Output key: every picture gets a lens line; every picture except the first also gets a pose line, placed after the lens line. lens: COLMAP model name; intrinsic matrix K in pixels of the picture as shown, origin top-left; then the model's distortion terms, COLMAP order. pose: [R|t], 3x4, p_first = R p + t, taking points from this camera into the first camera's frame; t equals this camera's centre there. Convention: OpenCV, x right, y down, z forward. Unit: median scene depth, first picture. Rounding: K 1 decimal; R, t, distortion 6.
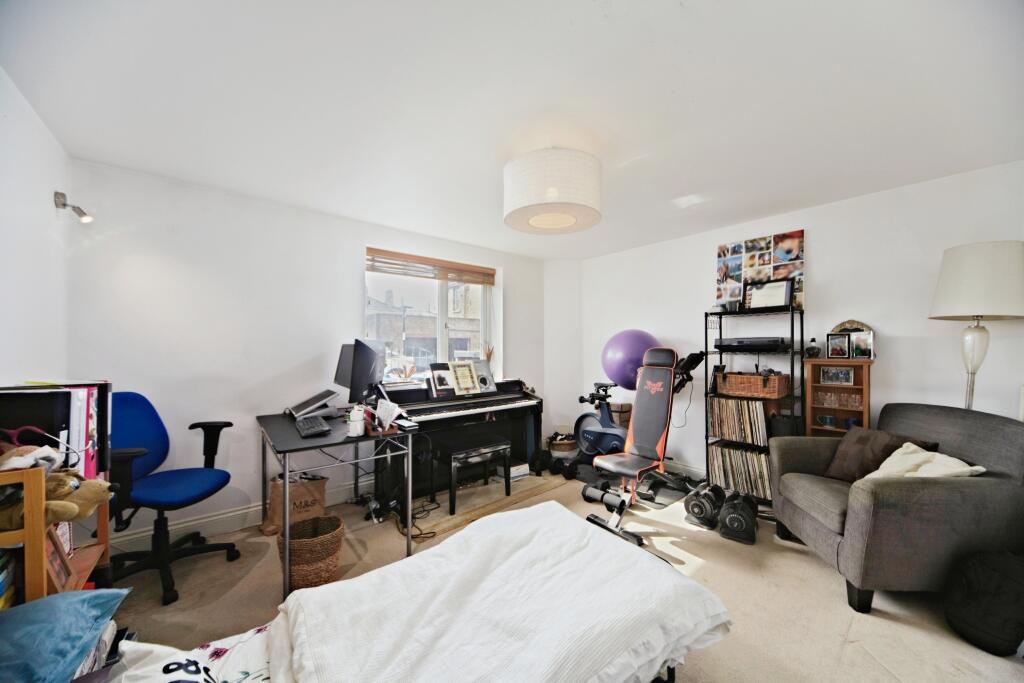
lens RADIAL K [[363.2, 0, 515.6], [0, 363.2, 346.3], [0, 0, 1]] dist [-0.015723, 0.000131]
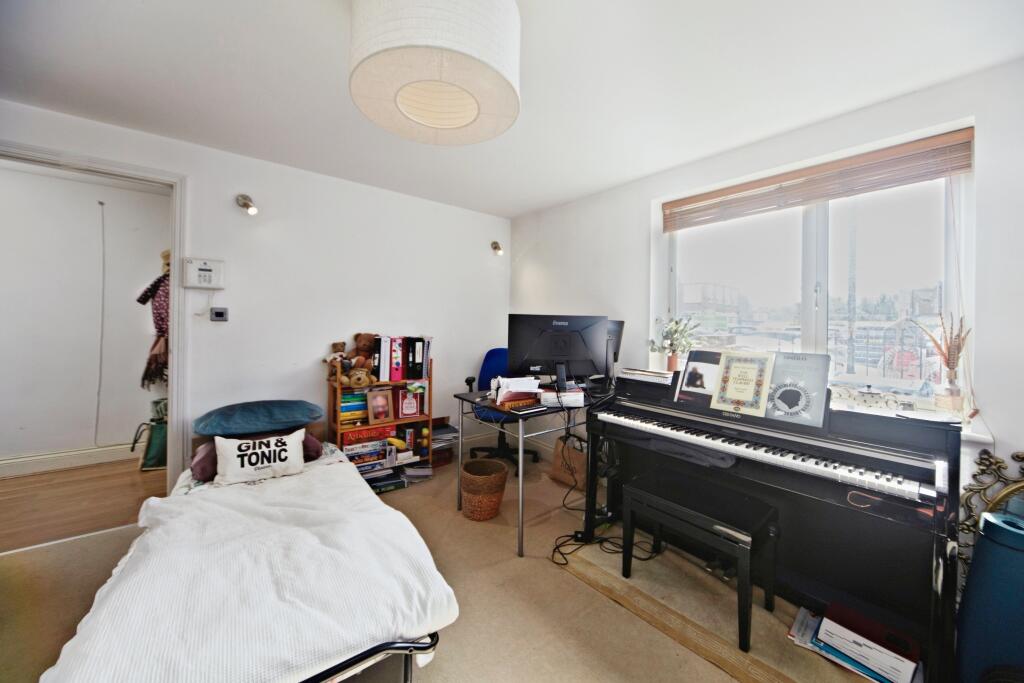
lens RADIAL K [[361.7, 0, 511.0], [0, 361.7, 320.3], [0, 0, 1]] dist [0.000116, 0.000014]
pose [[-0.009929, -0.004003, -0.999943, 0.419120], [-0.014619, 0.999886, -0.003858, 0.000933], [0.999844, 0.014580, -0.009986, 0.672611]]
